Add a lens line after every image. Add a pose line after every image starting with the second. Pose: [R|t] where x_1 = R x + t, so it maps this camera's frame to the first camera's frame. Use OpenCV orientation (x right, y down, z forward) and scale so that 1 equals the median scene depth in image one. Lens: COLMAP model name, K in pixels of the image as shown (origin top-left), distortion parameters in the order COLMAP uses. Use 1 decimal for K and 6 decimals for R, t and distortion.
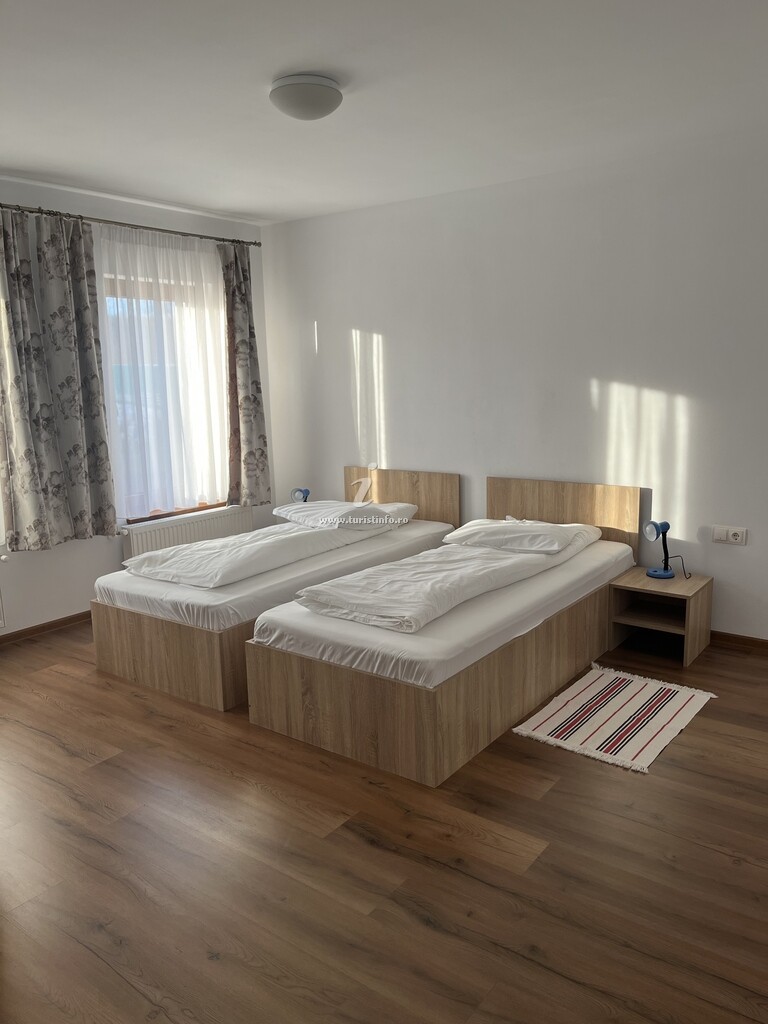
lens RADIAL K [[772.0, 0, 385.0], [0, 772.0, 514.4], [0, 0, 1]] dist [0.058325, -0.068403]
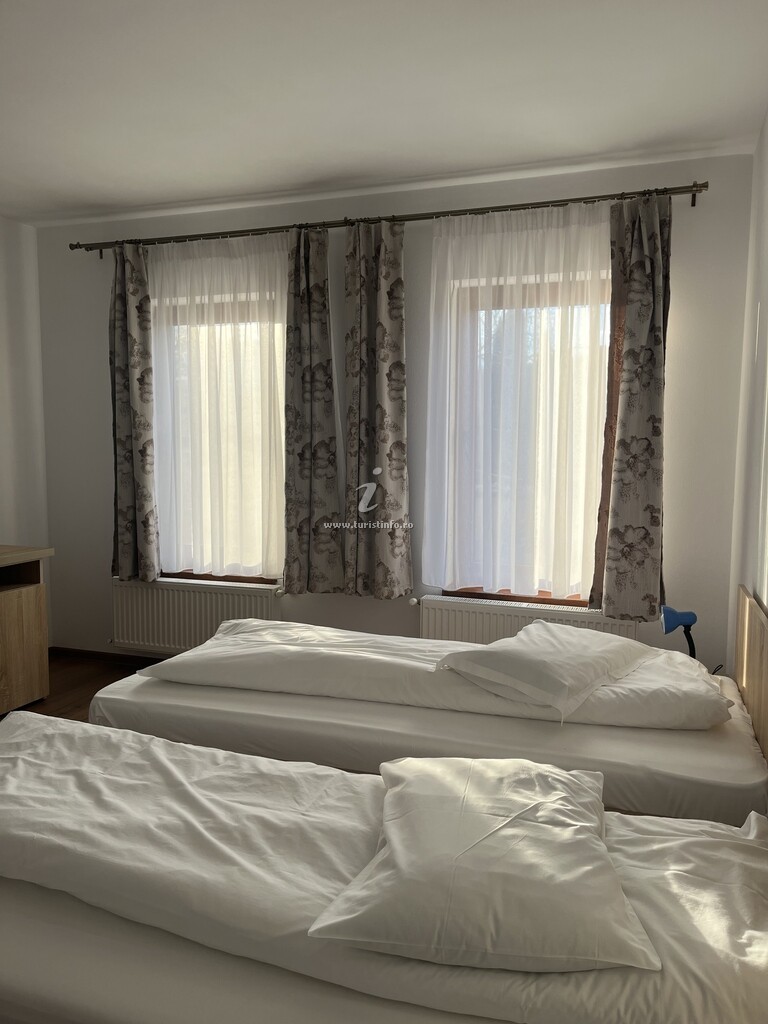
lens RADIAL K [[772.0, 0, 388.1], [0, 772.0, 511.1], [0, 0, 1]] dist [0.058325, -0.068403]
pose [[0.317241, 0.111784, -0.941734, 0.434292], [-0.187731, 0.980780, 0.053179, -0.117162], [0.929578, 0.159922, 0.332129, 0.780498]]
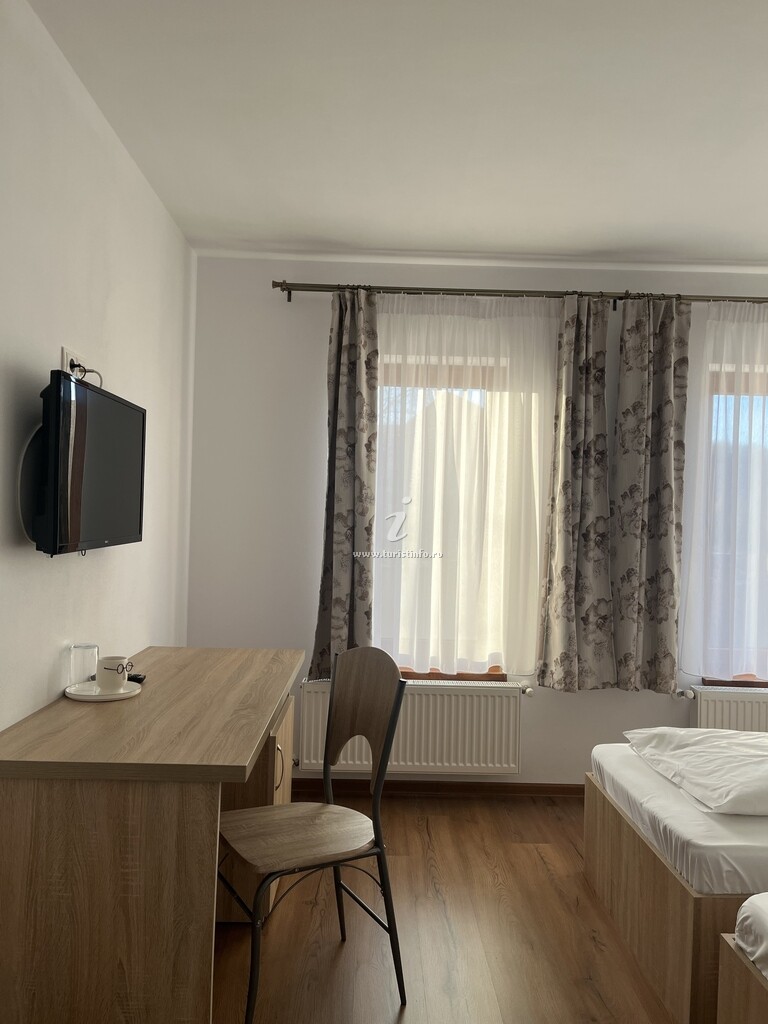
lens RADIAL K [[772.0, 0, 391.6], [0, 772.0, 512.5], [0, 0, 1]] dist [0.058325, -0.068403]
pose [[0.624635, 0.037633, -0.780010, 0.069417], [-0.185040, 0.977525, -0.101018, -0.020978], [0.758677, 0.207433, 0.617560, 0.318679]]
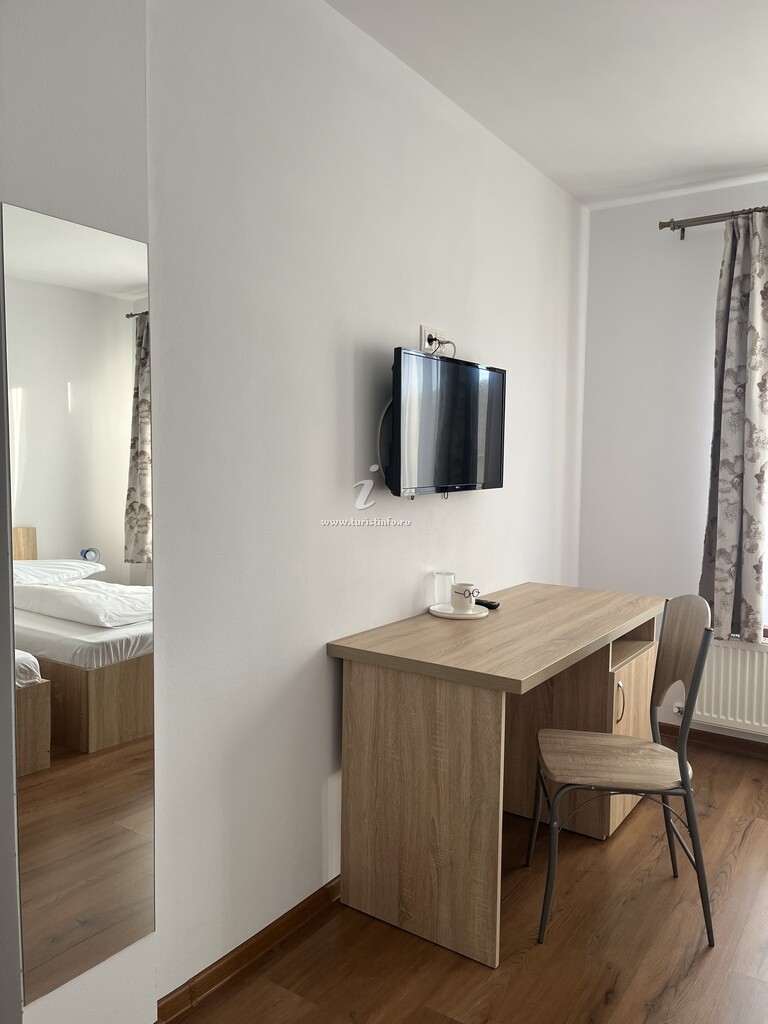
lens RADIAL K [[772.0, 0, 395.2], [0, 772.0, 518.3], [0, 0, 1]] dist [0.058325, -0.068403]
pose [[0.057824, 0.099954, -0.993310, 0.155255], [-0.194485, 0.977040, 0.086996, -0.038677], [0.979200, 0.188153, 0.075936, 0.409751]]
